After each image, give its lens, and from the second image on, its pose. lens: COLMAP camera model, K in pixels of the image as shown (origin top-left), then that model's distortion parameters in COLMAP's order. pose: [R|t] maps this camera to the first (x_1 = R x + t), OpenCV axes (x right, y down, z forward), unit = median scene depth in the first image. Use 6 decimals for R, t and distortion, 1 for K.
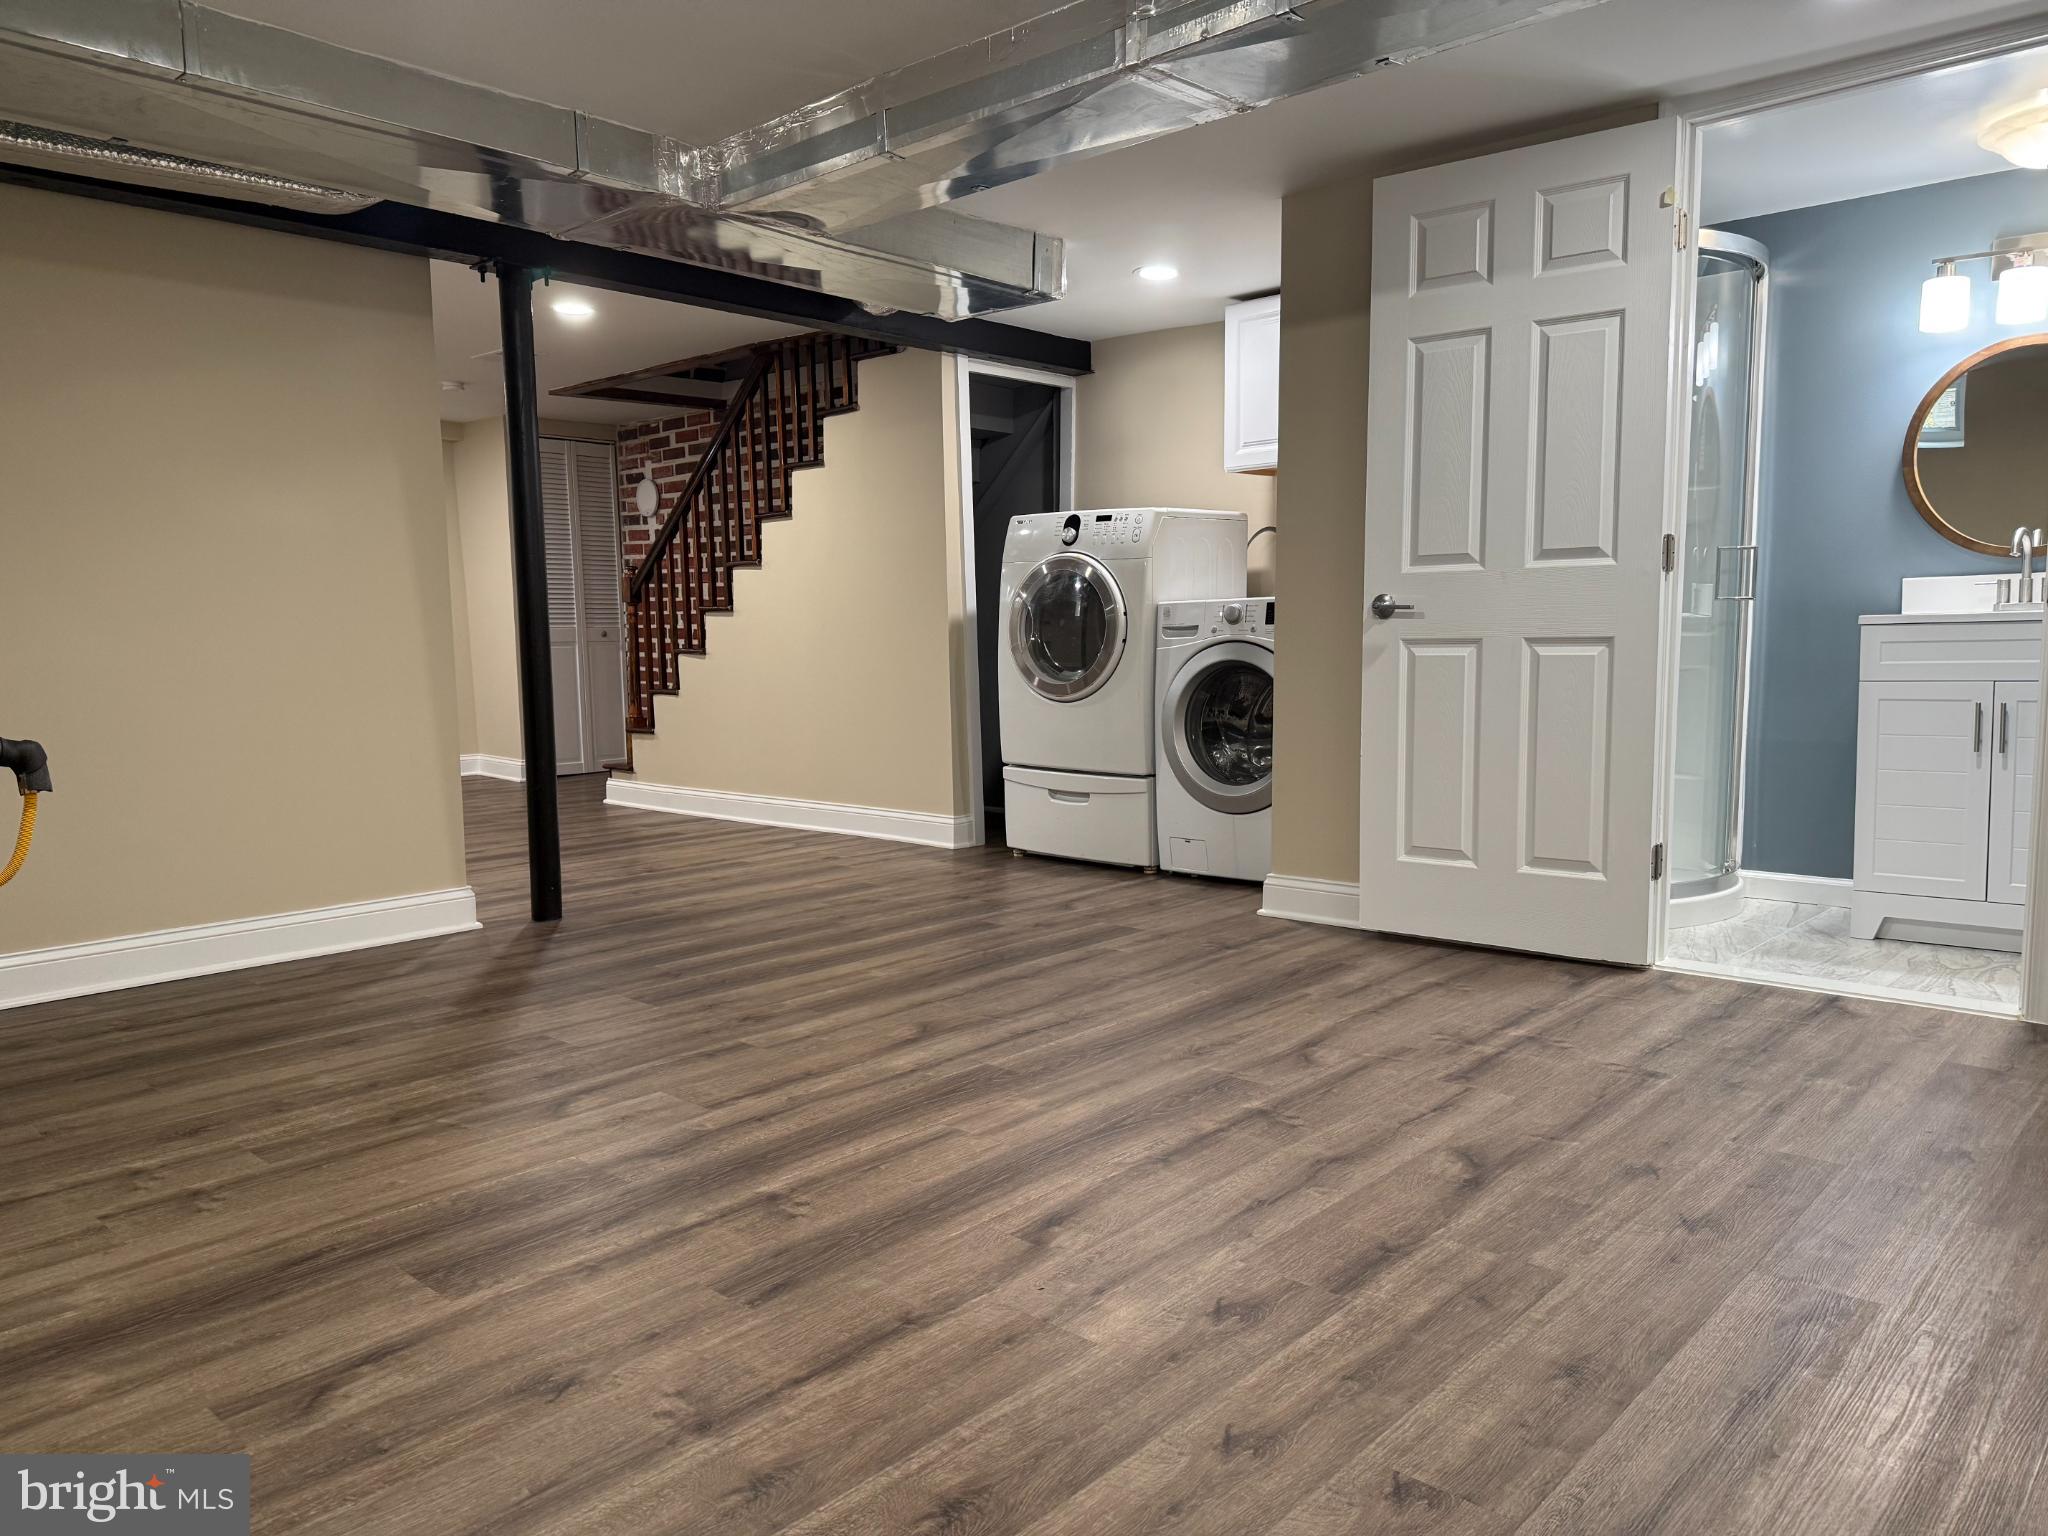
lens RADIAL K [[1433.9, 0, 1024.4], [0, 1433.9, 775.4], [0, 0, 1]] dist [0.065168, -0.069785]
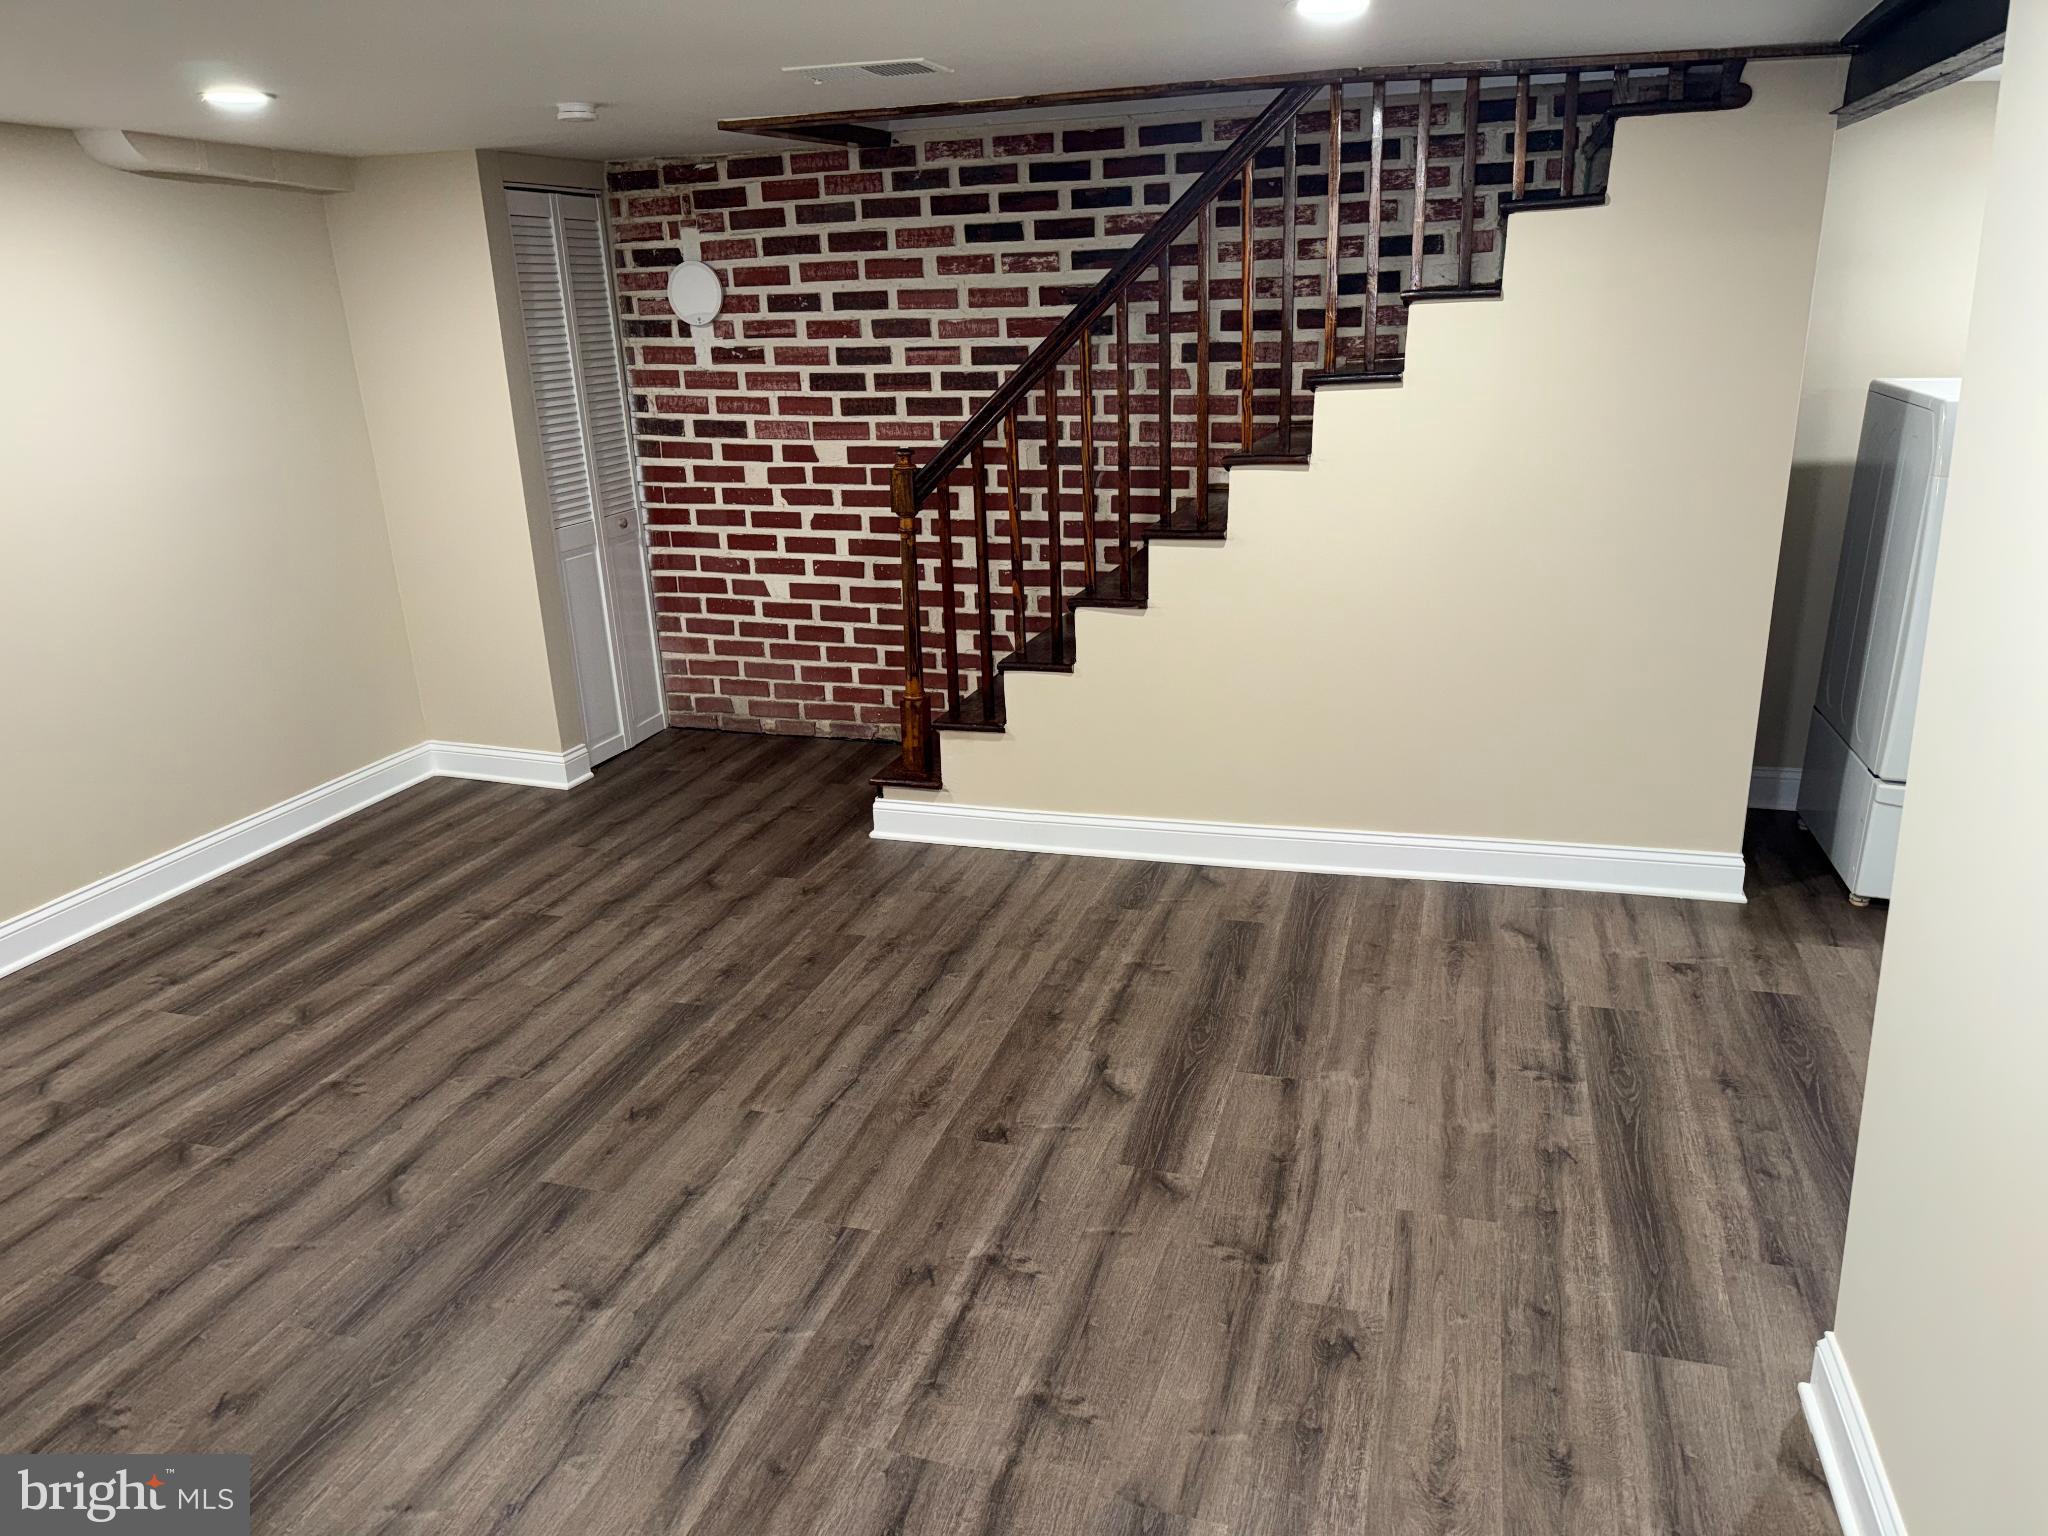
lens RADIAL K [[1433.9, 0, 1026.6], [0, 1433.9, 761.2], [0, 0, 1]] dist [0.065168, -0.069785]
pose [[0.896312, -0.159373, 0.413793, -1.012828], [0.072416, 0.973260, 0.217993, -0.300149], [-0.437470, -0.165424, 0.883886, 0.907148]]
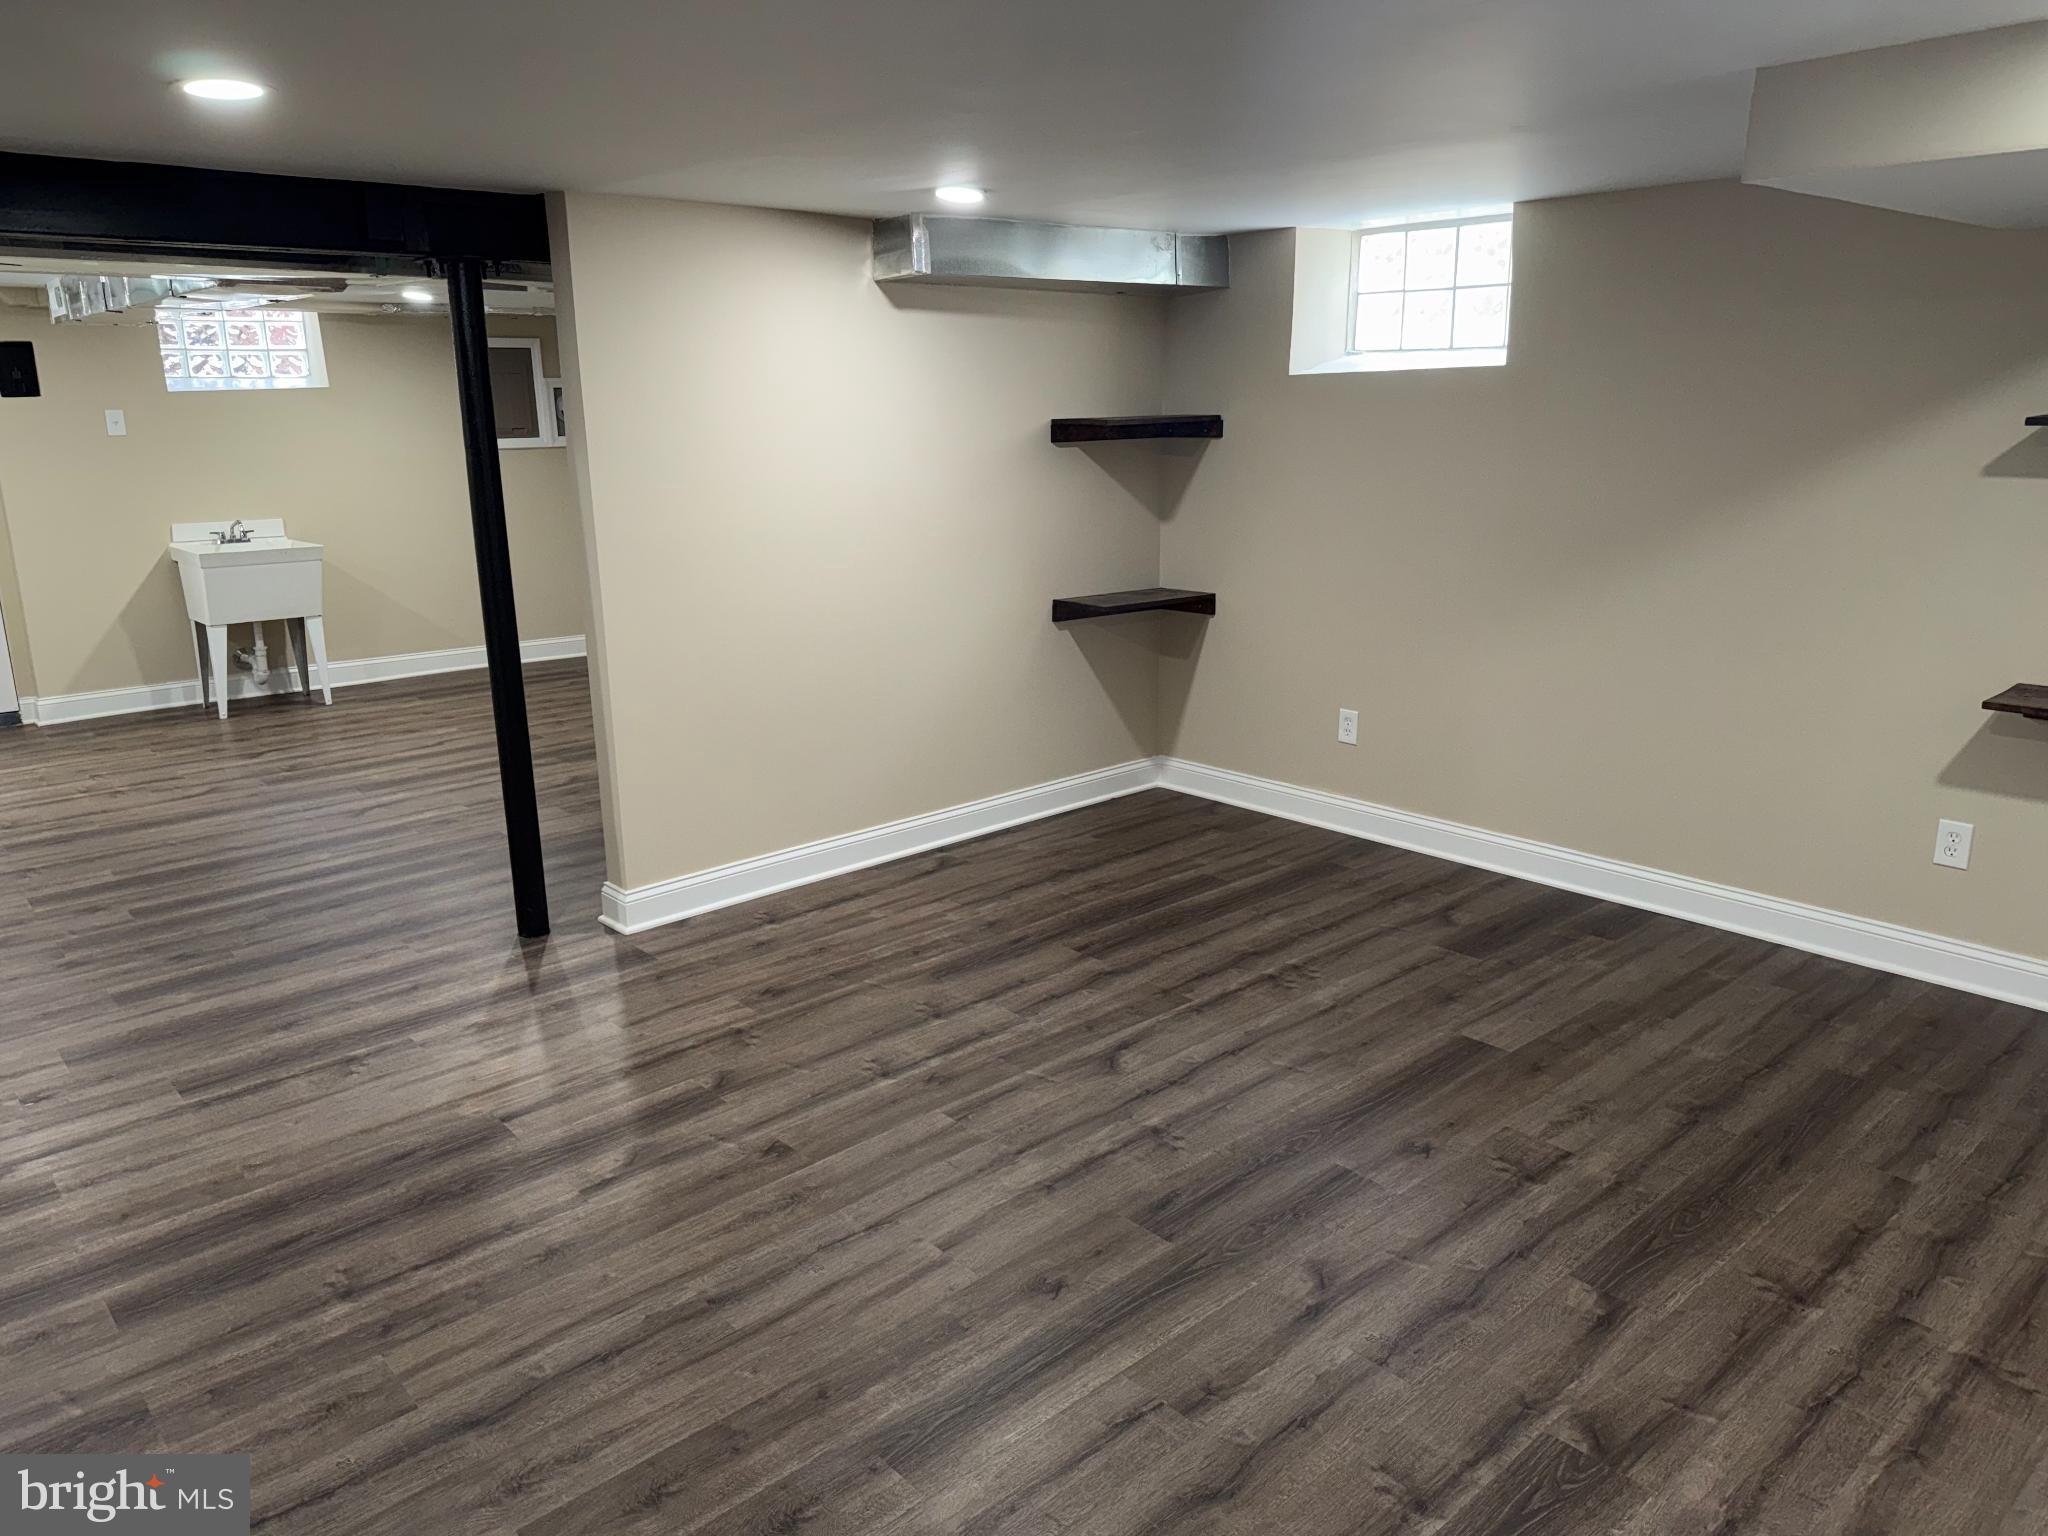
lens RADIAL K [[1433.9, 0, 1030.8], [0, 1433.9, 761.3], [0, 0, 1]] dist [0.065168, -0.069785]
pose [[-0.996741, 0.000707, 0.080668, -0.945239], [0.028274, 0.939594, 0.341122, -0.429854], [-0.075554, 0.342291, -0.936551, 2.354866]]
